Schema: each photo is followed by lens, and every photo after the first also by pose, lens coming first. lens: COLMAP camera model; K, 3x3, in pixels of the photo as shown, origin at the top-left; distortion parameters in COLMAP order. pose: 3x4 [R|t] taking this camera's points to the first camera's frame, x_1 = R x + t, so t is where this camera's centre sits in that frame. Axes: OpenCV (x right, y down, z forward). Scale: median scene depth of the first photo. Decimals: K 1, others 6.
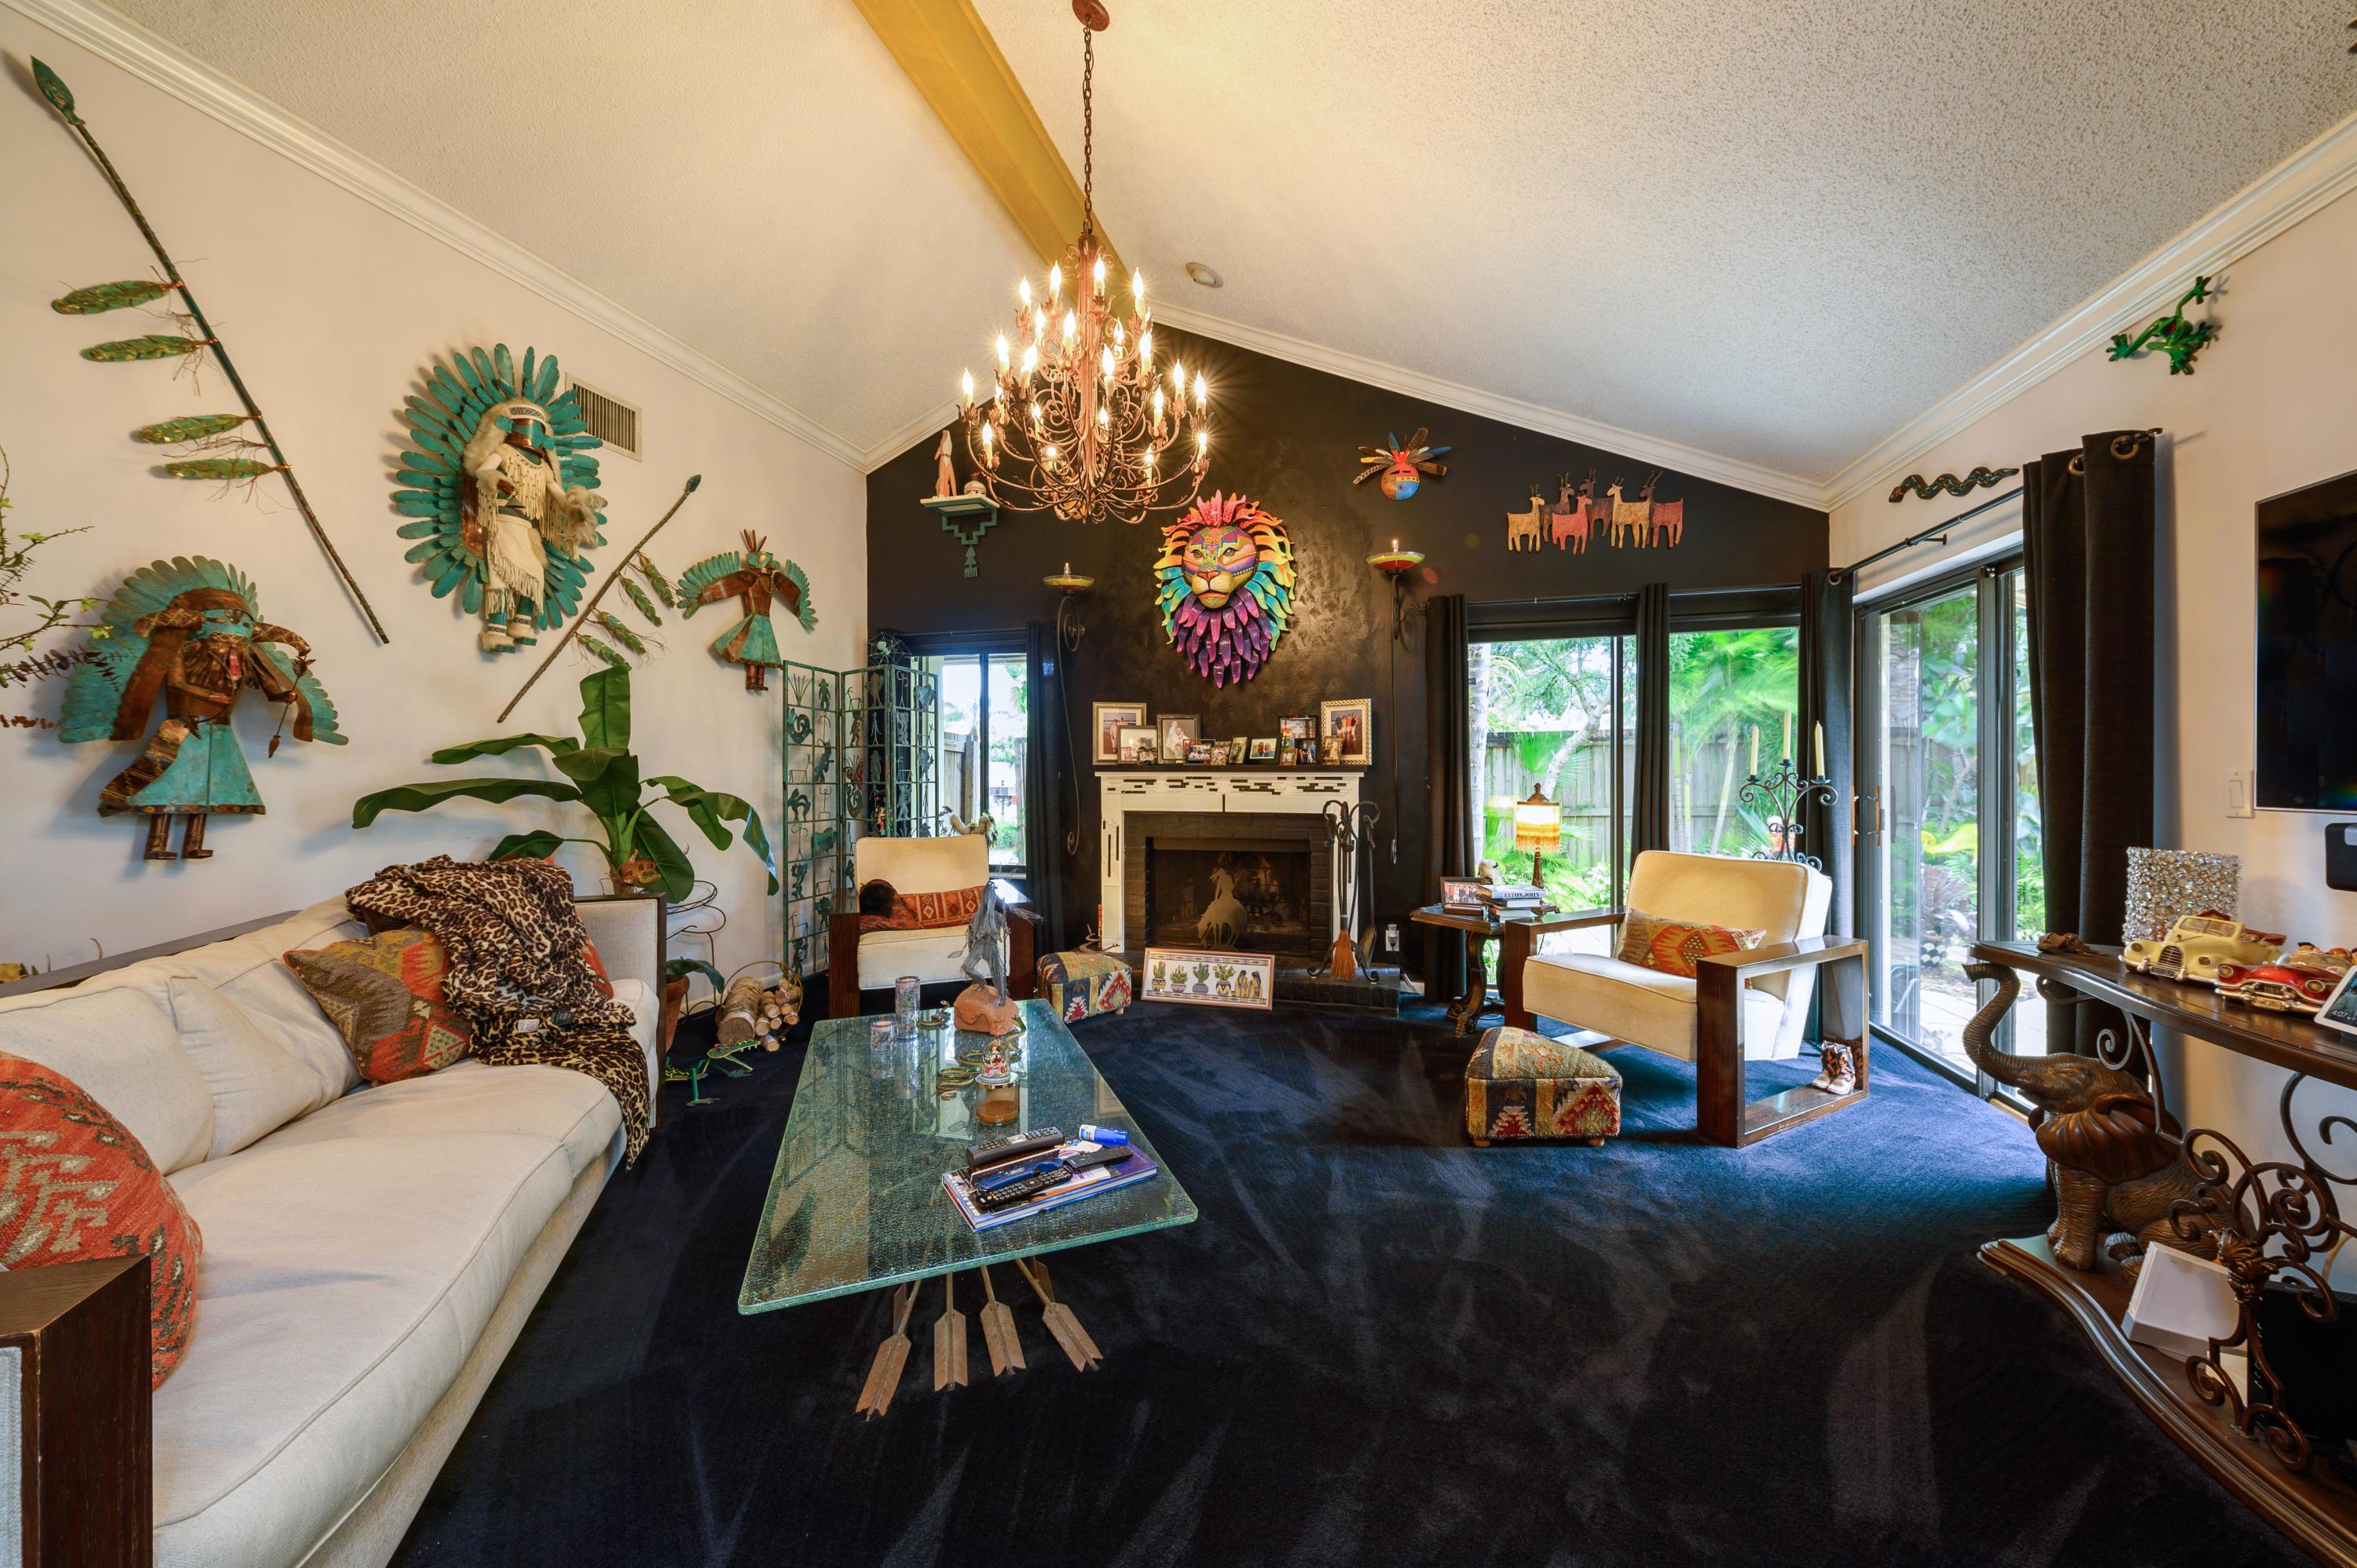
lens RADIAL K [[818.5, 0, 1185.4], [0, 818.5, 773.4], [0, 0, 1]] dist [-0.000166, -0.002795]
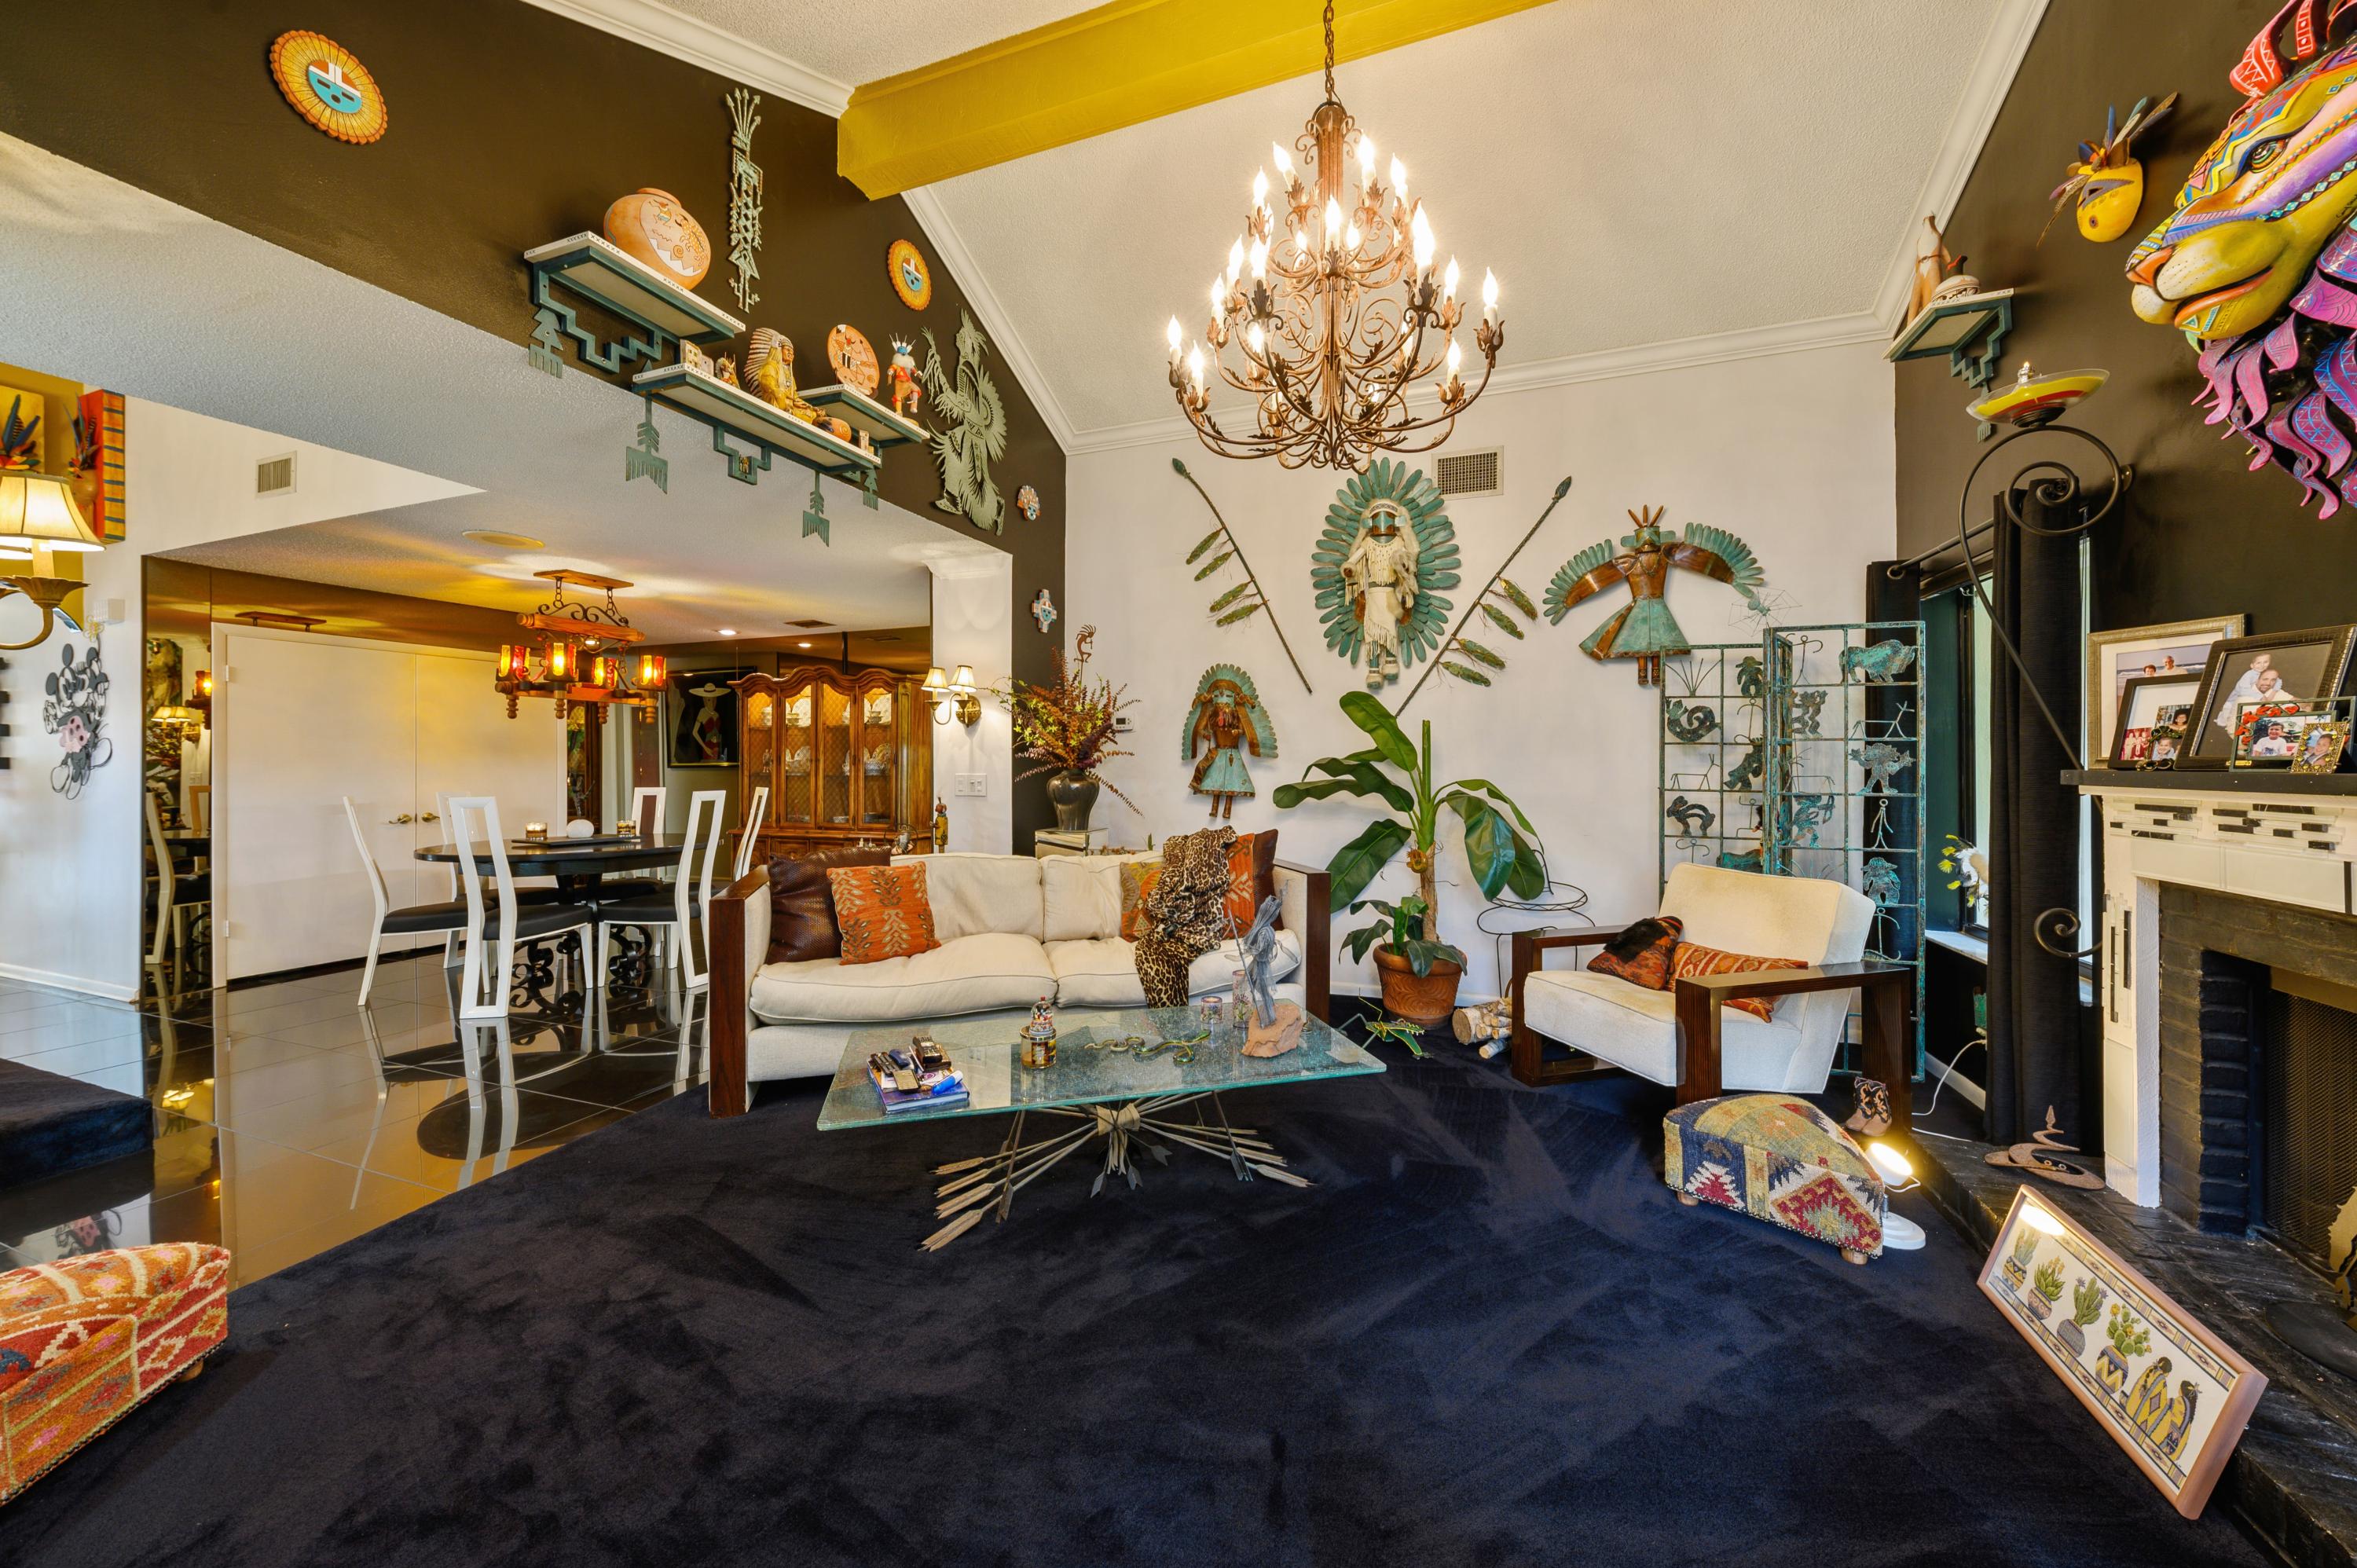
lens RADIAL K [[854.4, 0, 1182.9], [0, 854.4, 769.4], [0, 0, 1]] dist [0.021210, -0.001005]
pose [[-0.086512, 0.003773, -0.996244, 0.636005], [-0.007465, 0.999962, 0.004435, -0.013580], [0.996223, 0.007821, -0.086480, 0.805730]]
